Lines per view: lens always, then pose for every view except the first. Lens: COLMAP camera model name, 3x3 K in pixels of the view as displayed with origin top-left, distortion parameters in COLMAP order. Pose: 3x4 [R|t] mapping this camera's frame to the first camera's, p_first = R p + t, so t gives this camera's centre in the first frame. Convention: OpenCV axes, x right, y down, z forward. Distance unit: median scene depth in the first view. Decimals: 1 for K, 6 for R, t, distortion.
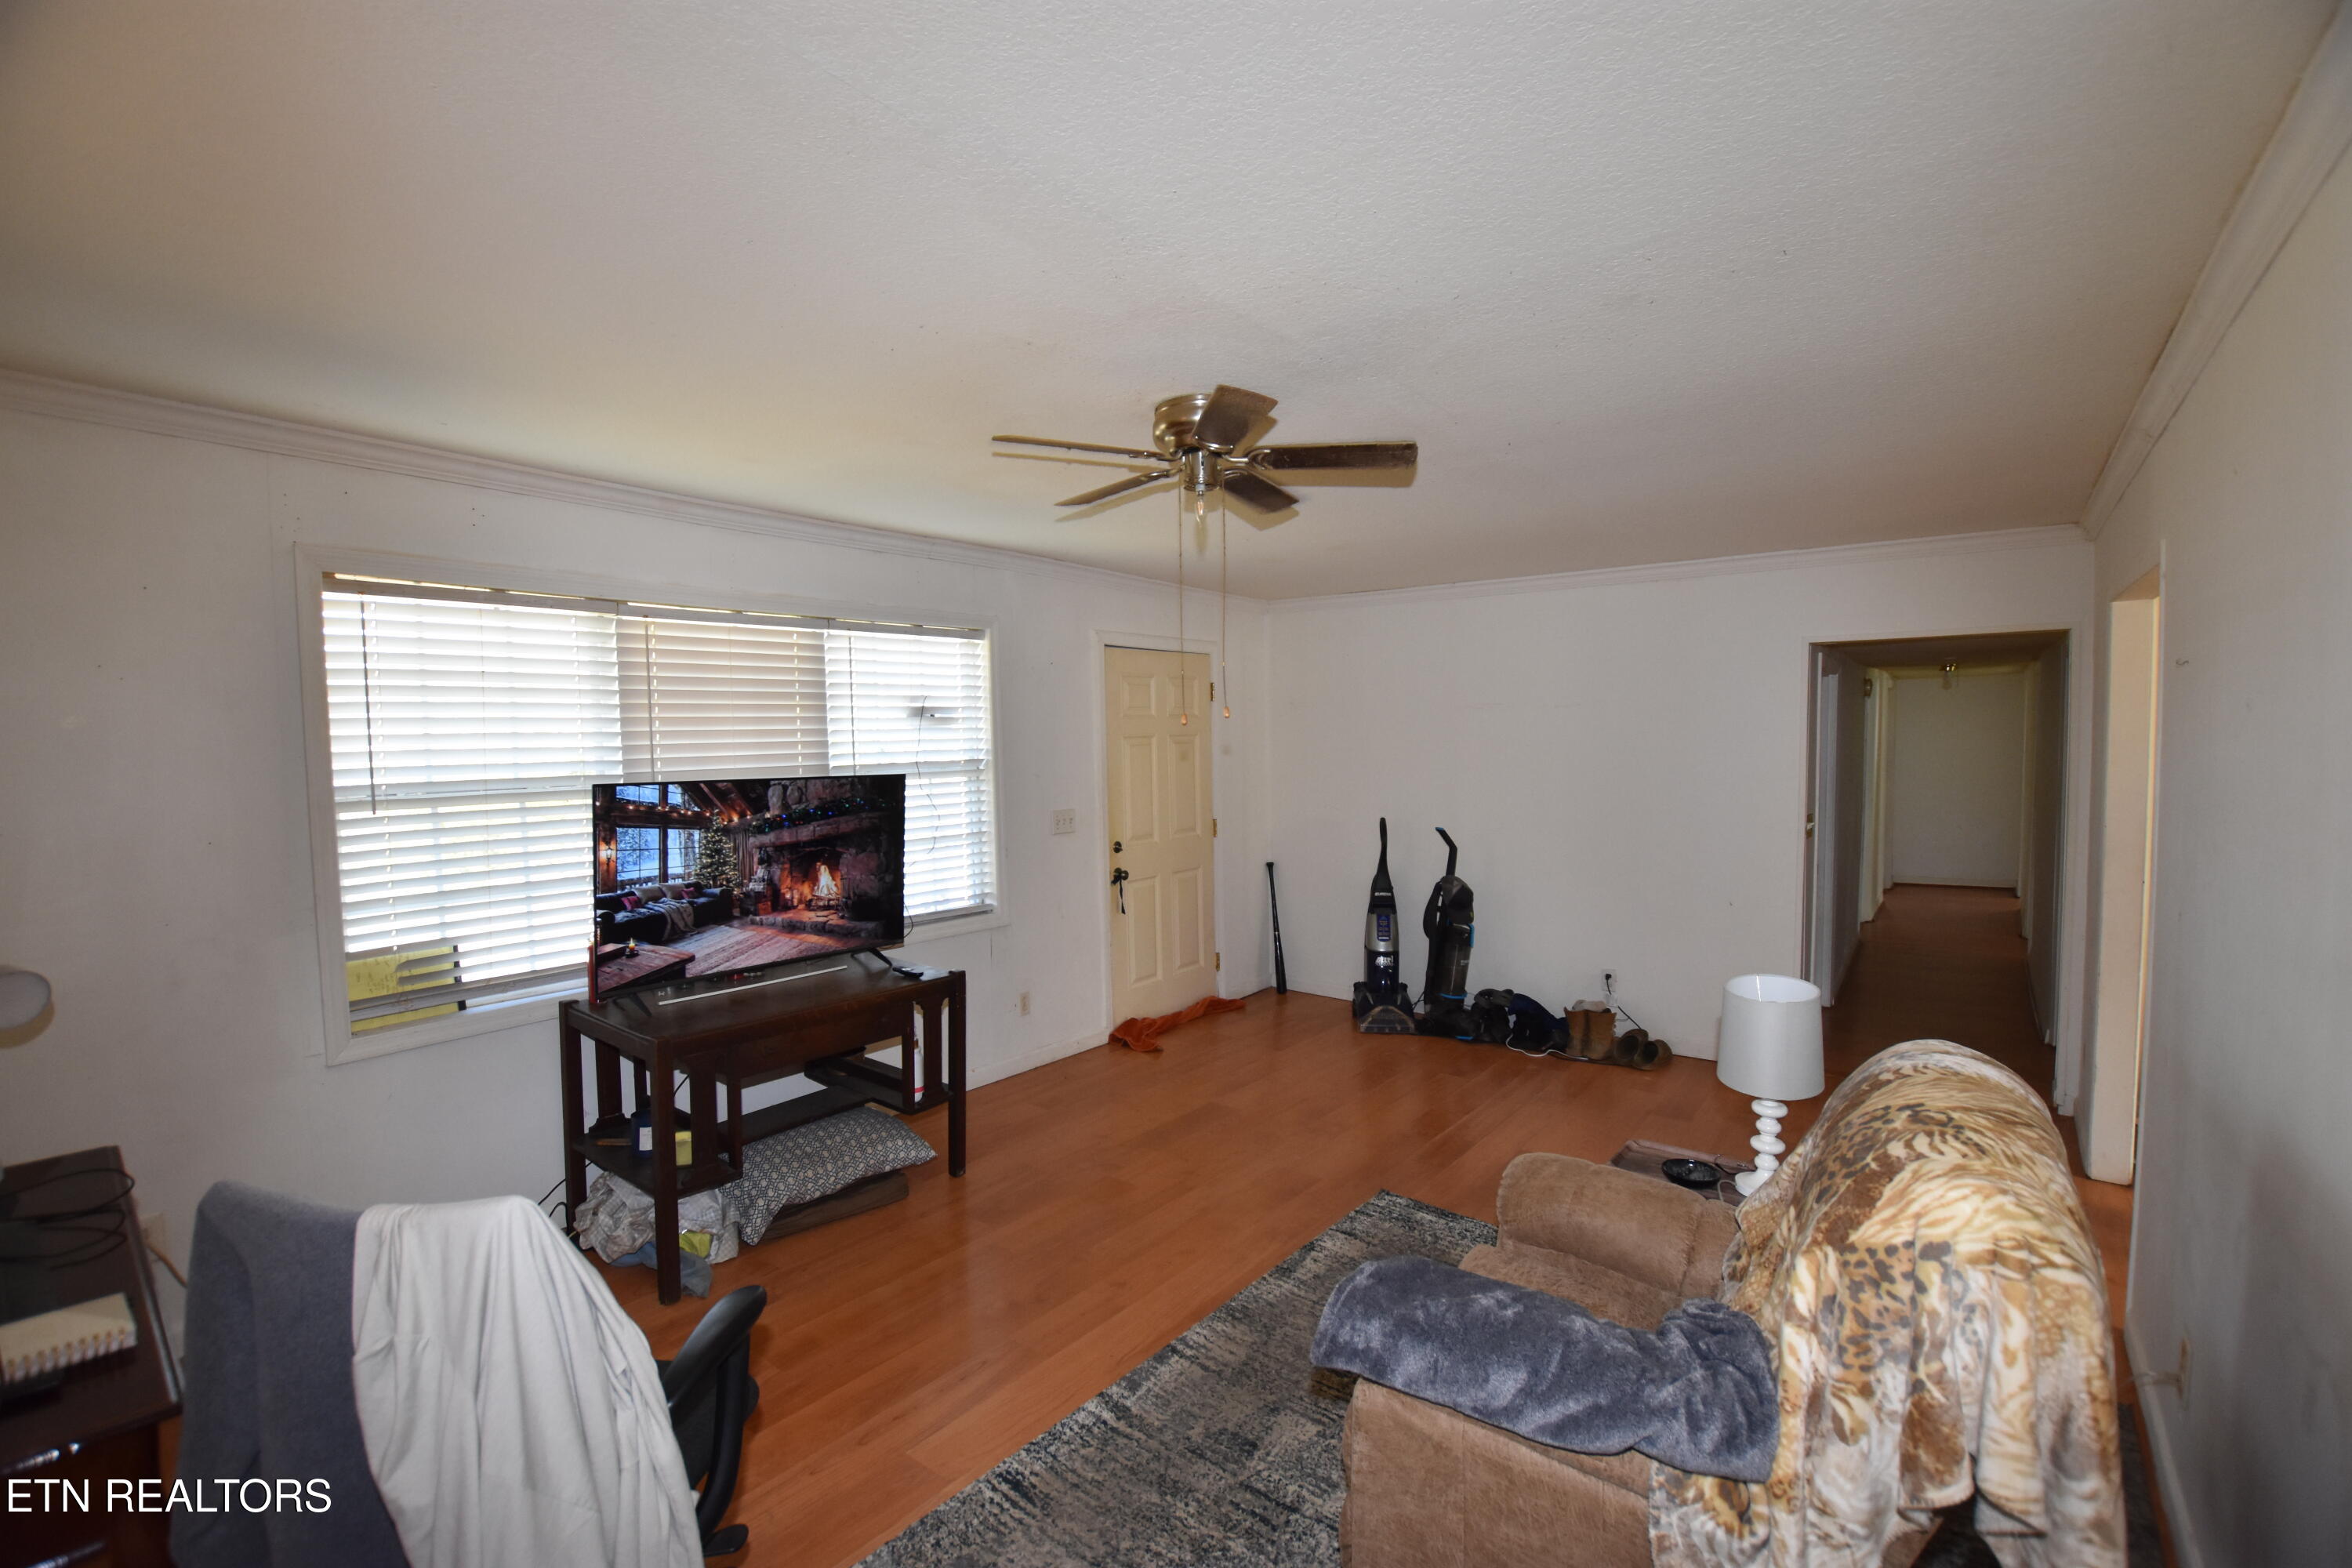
lens RADIAL K [[1023.0, 0, 1176.0], [0, 1023.0, 784.0], [0, 0, 1]] dist [-0.027608, 0.000146]
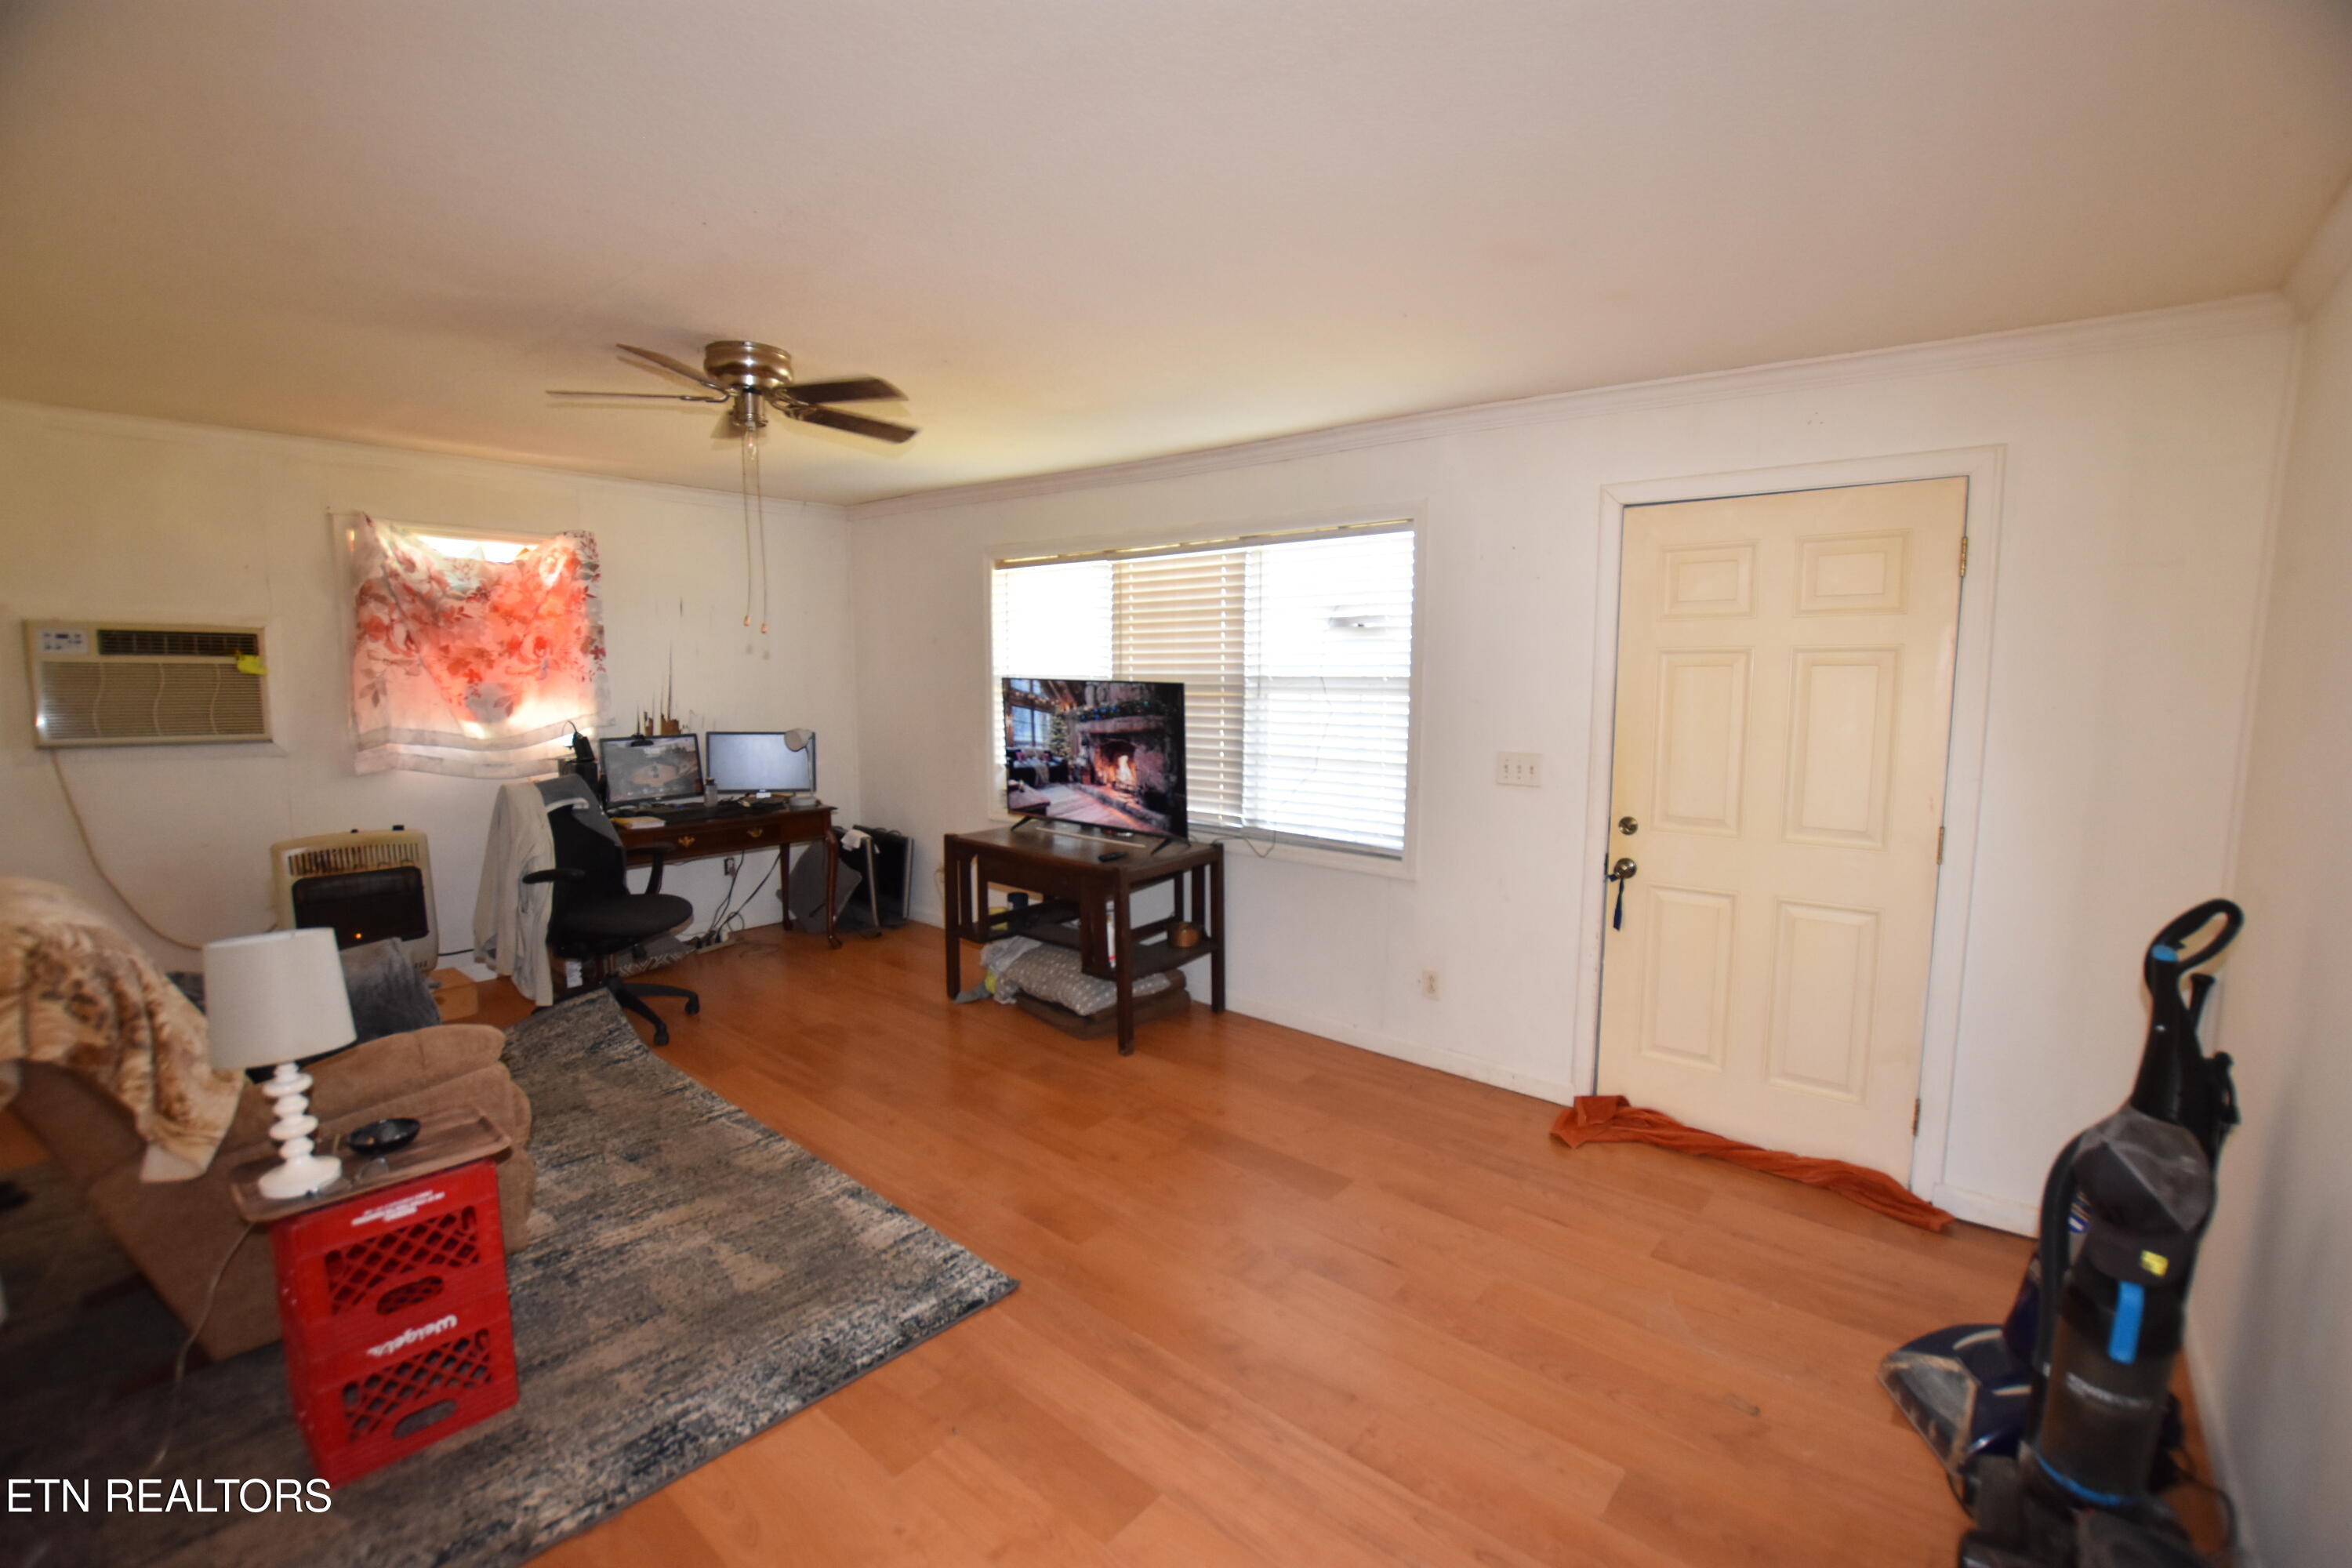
lens RADIAL K [[1023.0, 0, 1176.0], [0, 1023.0, 784.0], [0, 0, 1]] dist [-0.027608, 0.000146]
pose [[-0.028315, 0.125318, -0.991712, 0.884983], [-0.052671, 0.990545, 0.126674, -0.044345], [0.998210, 0.055821, -0.021447, 1.133126]]
